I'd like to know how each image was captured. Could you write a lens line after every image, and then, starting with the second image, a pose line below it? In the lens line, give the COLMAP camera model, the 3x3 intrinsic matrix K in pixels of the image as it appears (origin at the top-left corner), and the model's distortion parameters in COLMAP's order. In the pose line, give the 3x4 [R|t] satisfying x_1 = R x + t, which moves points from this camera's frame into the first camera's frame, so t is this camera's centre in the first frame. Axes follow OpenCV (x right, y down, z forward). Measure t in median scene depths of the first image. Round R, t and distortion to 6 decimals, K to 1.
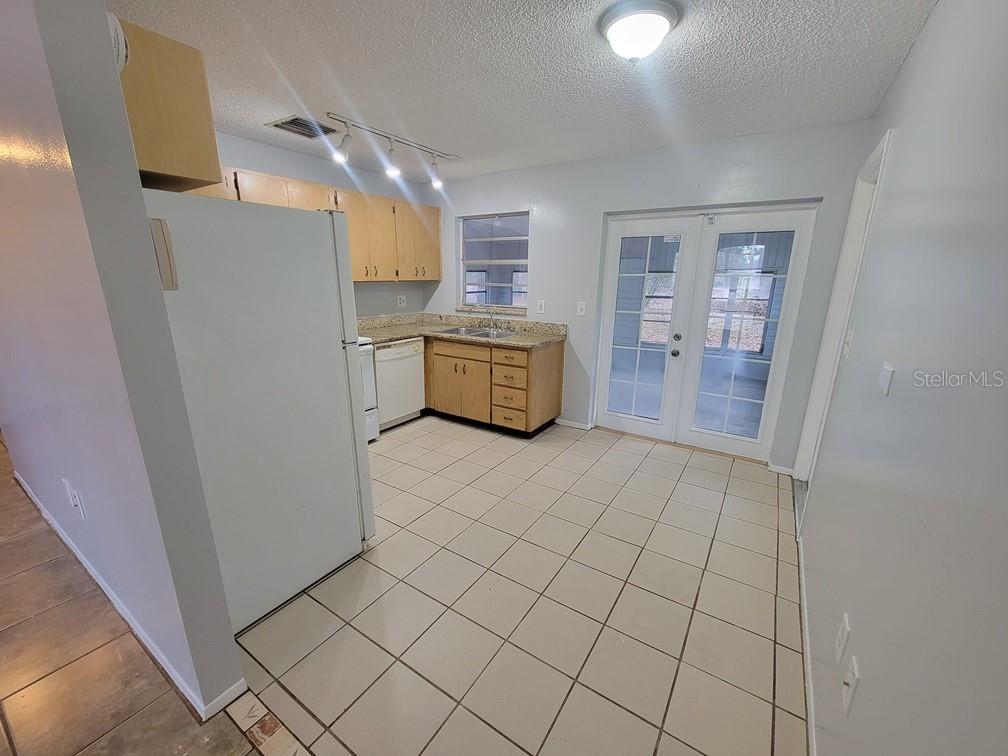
lens RADIAL K [[412.1, 0, 499.5], [0, 412.1, 384.0], [0, 0, 1]] dist [0.000169, -0.002142]
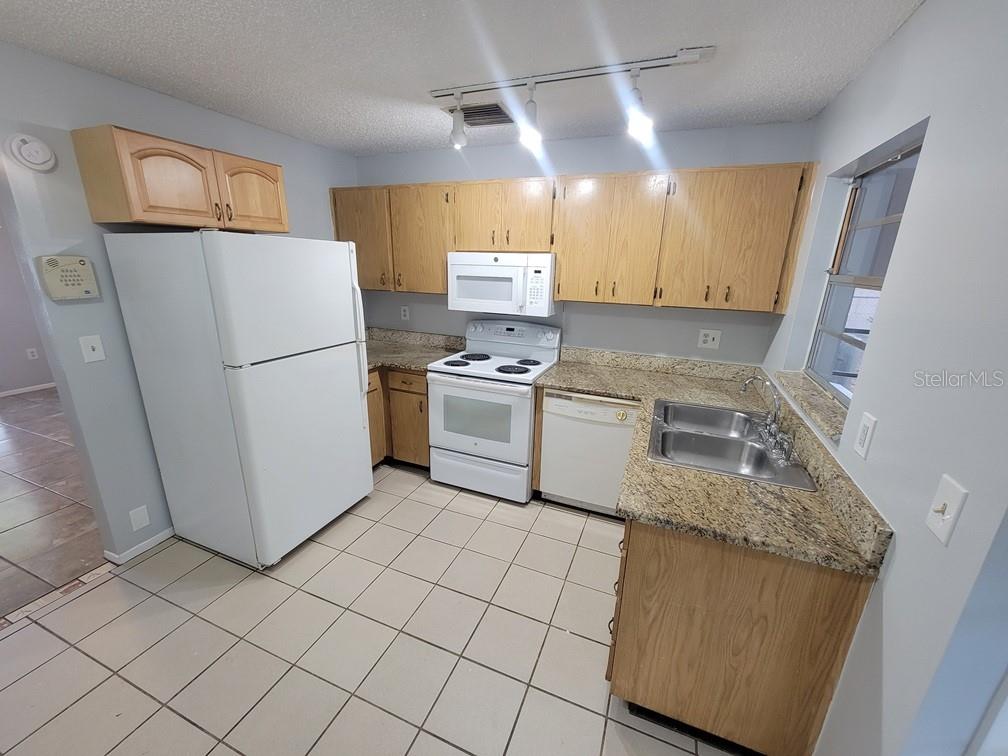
lens RADIAL K [[412.4, 0, 500.6], [0, 412.4, 383.9], [0, 0, 1]] dist [0.001485, 0.000632]
pose [[0.194433, 0.278540, -0.940538, 0.335672], [-0.275594, 0.935727, 0.220143, -0.222028], [0.941405, 0.216403, 0.258701, 0.675309]]
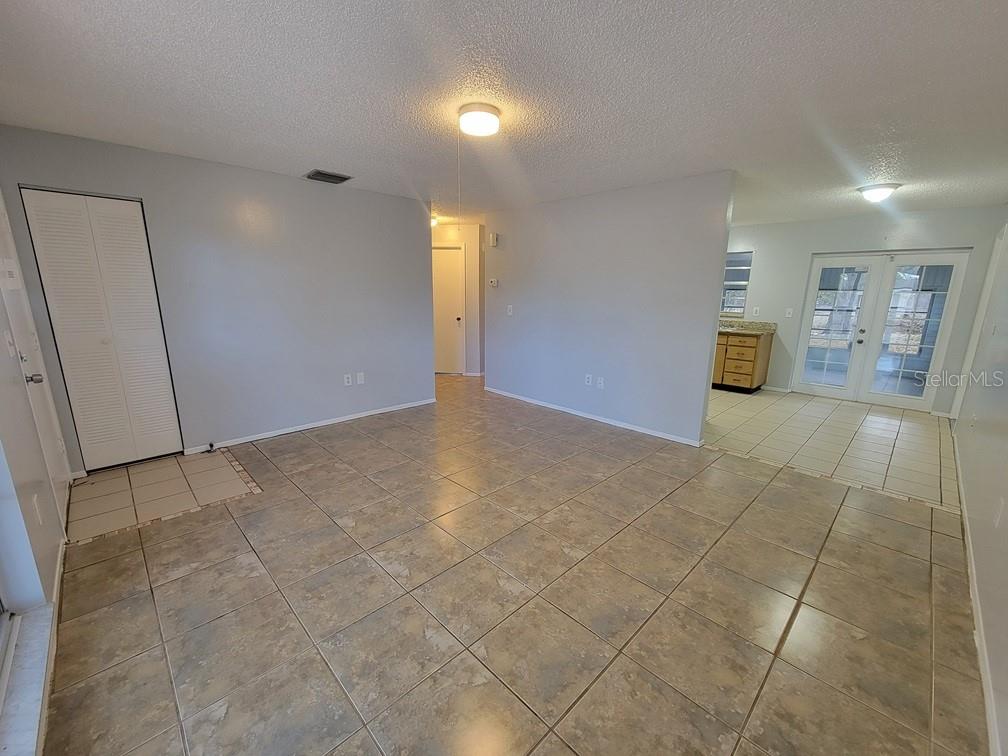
lens RADIAL K [[412.1, 0, 499.5], [0, 412.1, 384.0], [0, 0, 1]] dist [0.000169, -0.002142]
pose [[0.976498, 0.047653, -0.210192, -0.517958], [-0.056136, 0.997824, -0.034576, 0.196637], [0.208087, 0.045563, 0.977049, -0.722151]]
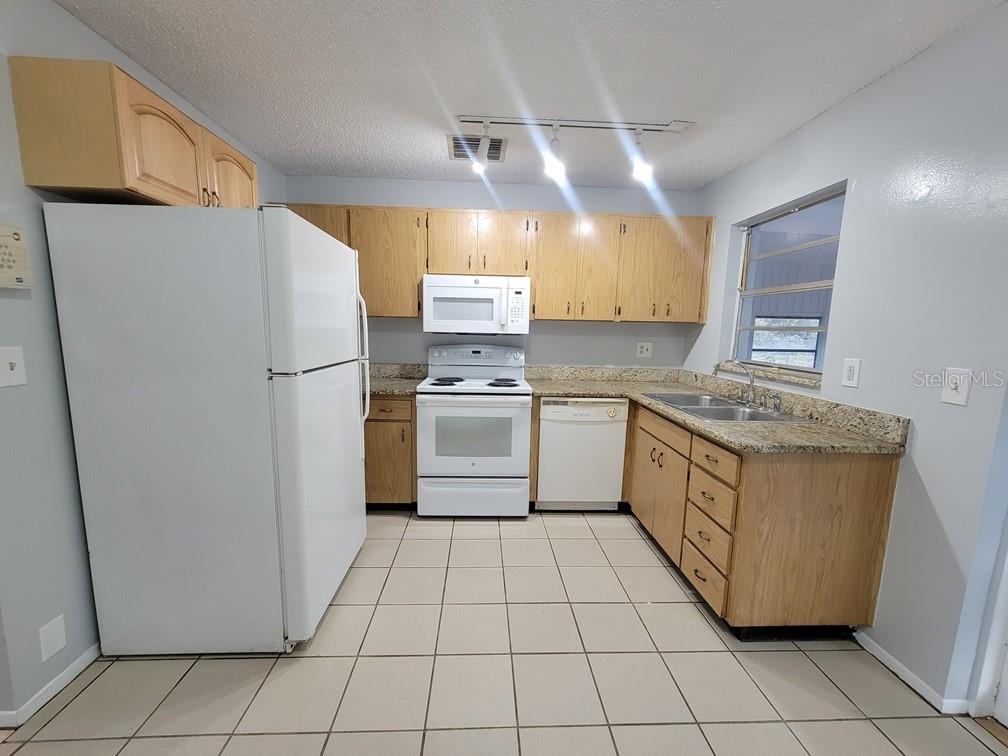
lens RADIAL K [[412.4, 0, 500.6], [0, 412.4, 383.9], [0, 0, 1]] dist [0.001485, 0.000632]
pose [[0.591160, 0.116838, -0.798047, 0.246465], [-0.225193, 0.974013, -0.024214, -0.077022], [0.774479, 0.194028, 0.602109, 0.428755]]
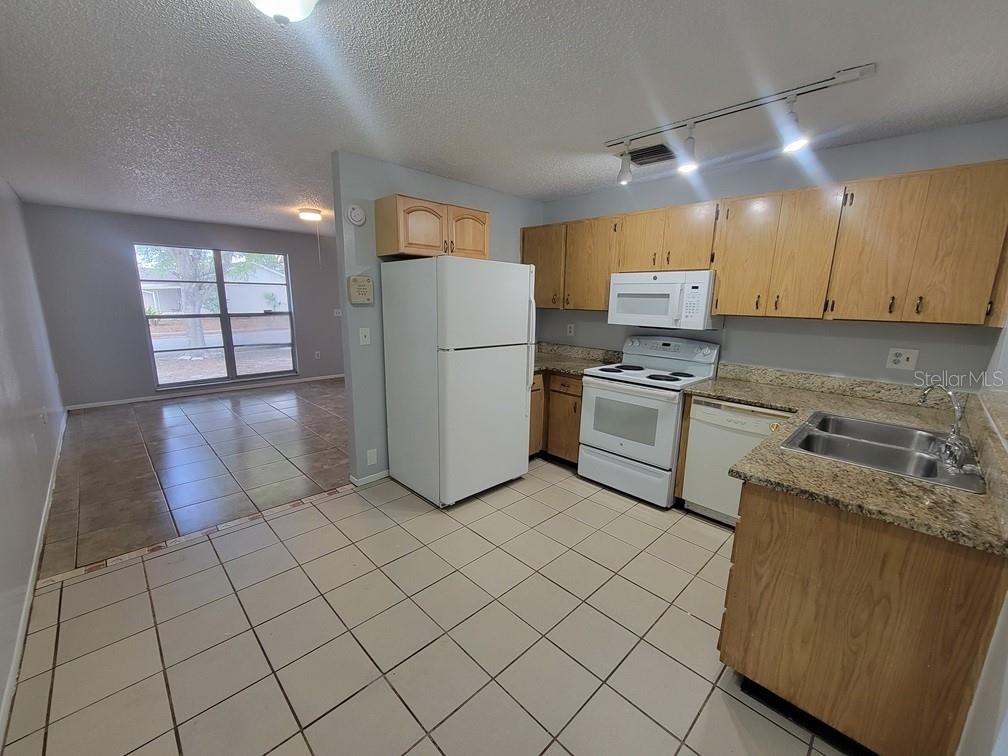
lens RADIAL K [[412.1, 0, 499.5], [0, 412.1, 384.0], [0, 0, 1]] dist [0.000169, -0.002142]
pose [[-0.212079, 0.190192, -0.958566, 0.457770], [-0.272593, 0.930434, 0.244921, -0.187802], [0.938465, 0.313241, -0.145480, 0.704708]]
